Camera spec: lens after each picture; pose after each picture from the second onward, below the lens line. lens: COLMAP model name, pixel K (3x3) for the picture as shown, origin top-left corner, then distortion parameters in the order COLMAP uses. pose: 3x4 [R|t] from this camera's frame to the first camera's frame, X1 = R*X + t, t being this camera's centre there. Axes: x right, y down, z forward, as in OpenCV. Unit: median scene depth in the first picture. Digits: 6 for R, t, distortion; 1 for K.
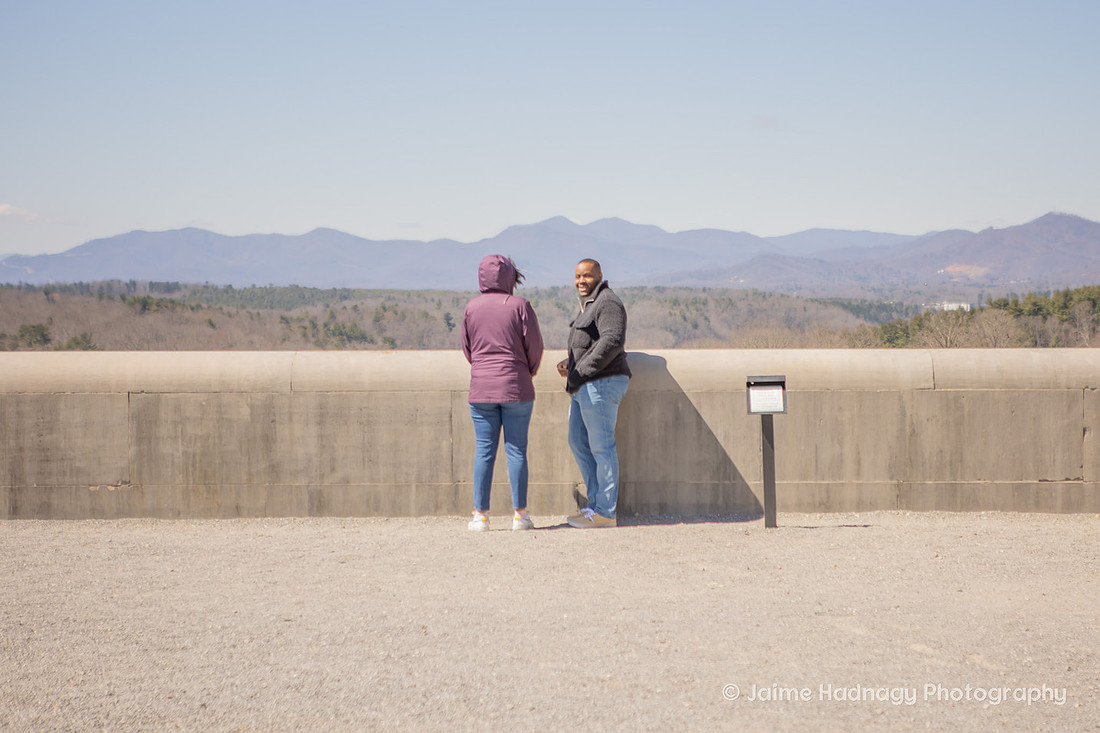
lens RADIAL K [[2253.7, 0, 604.1], [0, 2253.7, 384.7], [0, 0, 1]] dist [0.196234, 0.000000]
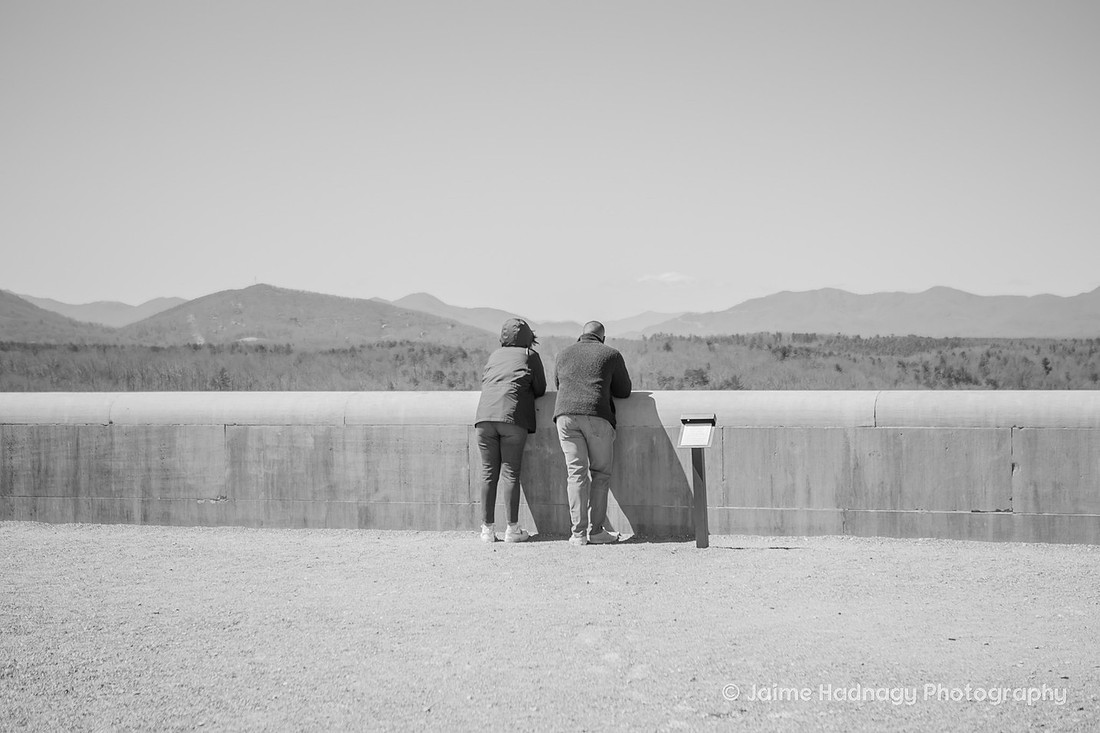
lens RADIAL K [[1924.1, 0, 570.4], [0, 1924.1, 378.5], [0, 0, 1]] dist [0.110949, 0.000000]
pose [[0.953902, -0.000009, -0.300118, 0.286328], [-0.006446, 0.999769, -0.020518, -0.001422], [0.300049, 0.021507, 0.953681, 0.051854]]
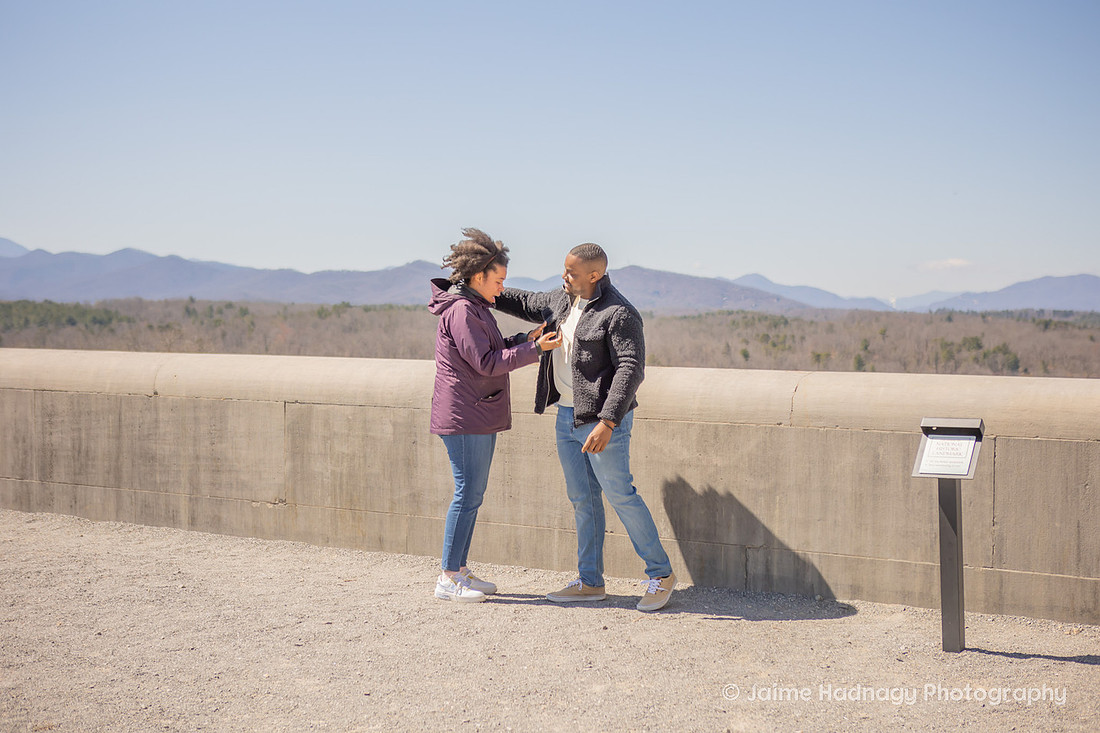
lens RADIAL K [[1480.2, 0, 553.9], [0, 1480.2, 364.3], [0, 0, 1]] dist [0.009776, 0.000000]
pose [[0.870203, 0.028781, -0.491853, 0.173226], [-0.032527, 0.999470, 0.000935, -0.015545], [0.491619, 0.015185, 0.870678, 0.538991]]
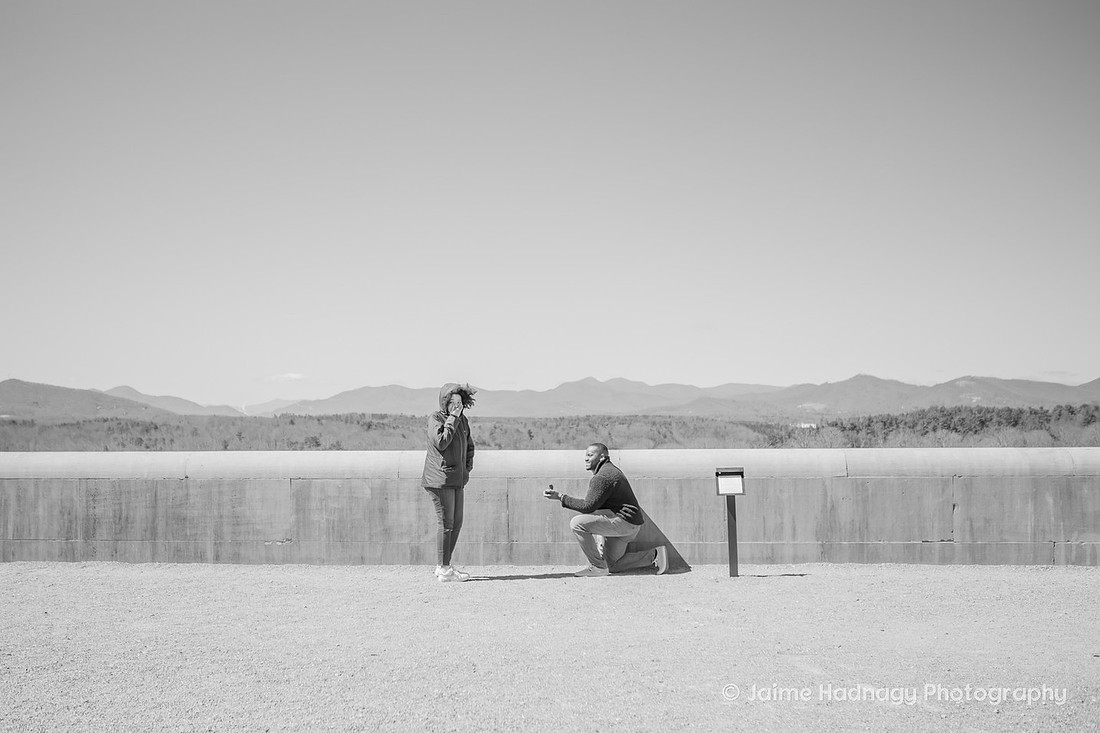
lens RADIAL K [[1249.3, 0, 508.0], [0, 1249.3, 396.2], [0, 0, 1]] dist [-0.049418, 0.000000]
pose [[0.996390, -0.004192, -0.084790, 0.000374], [-0.000781, 0.998285, -0.058531, -0.002763], [0.084890, 0.058386, 0.994678, 0.202990]]
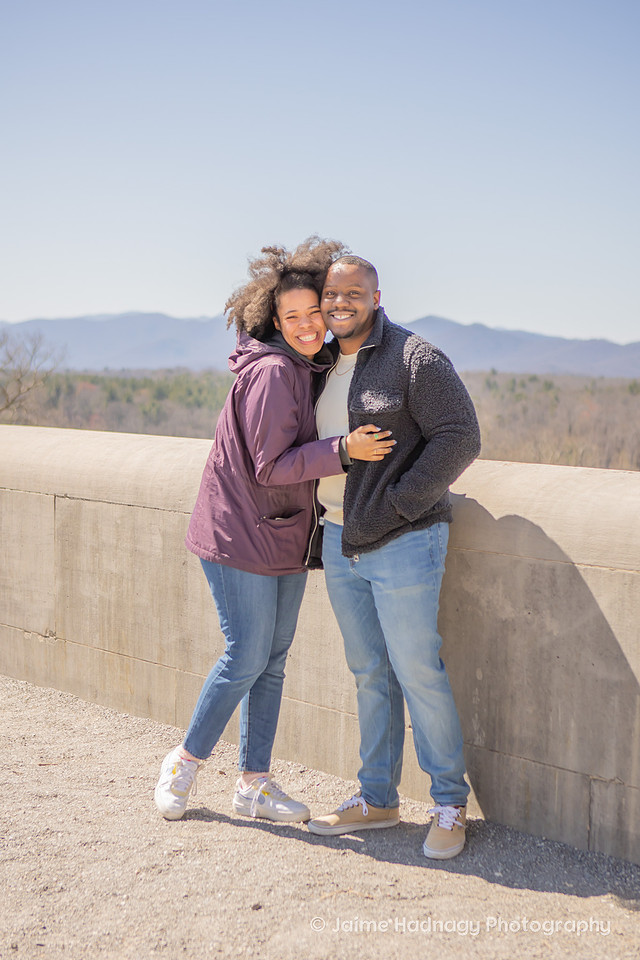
lens RADIAL K [[1628.1, 0, 327.2], [0, 1628.1, 536.0], [0, 0, 1]] dist [0.048831, 0.000000]
pose [[0.655158, 0.092087, -0.749858, 0.187180], [-0.057383, 0.995742, 0.072146, -0.022767], [0.753309, -0.004238, 0.657653, 0.754686]]
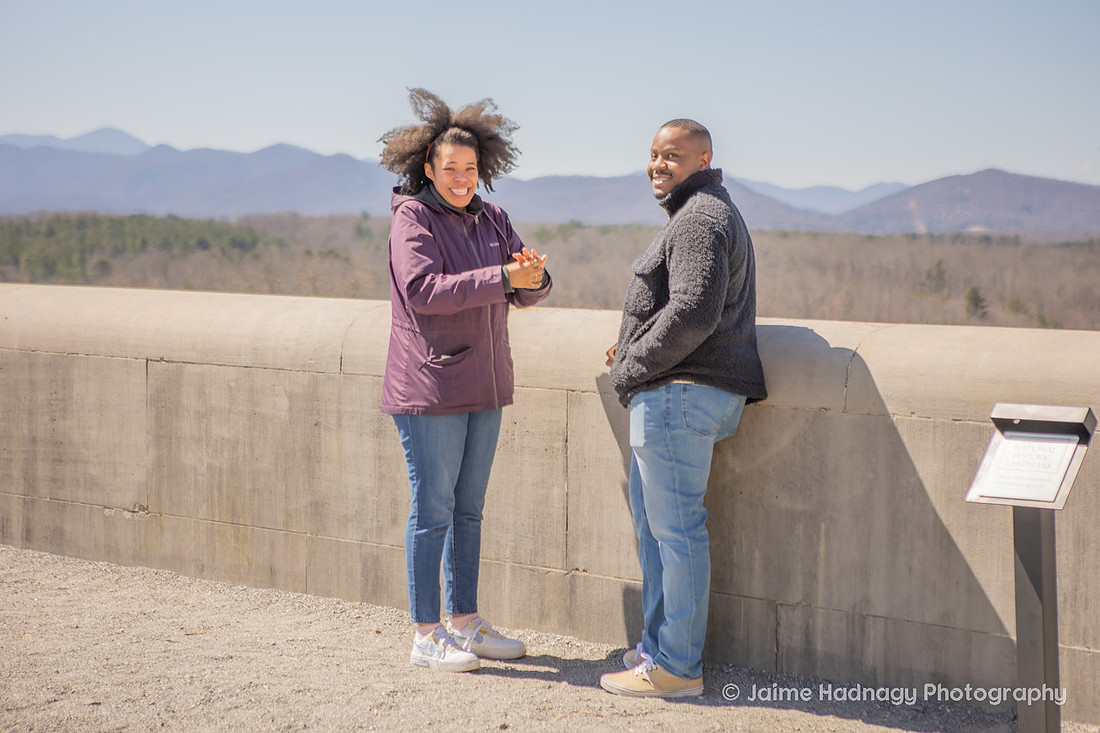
lens RADIAL K [[2086.2, 0, 554.9], [0, 2086.2, 357.5], [0, 0, 1]] dist [0.198188, 0.000000]
pose [[0.787087, 0.053320, -0.614533, 0.217681], [-0.044426, 0.998570, 0.029741, -0.018434], [0.615240, 0.003893, 0.788330, 0.627263]]
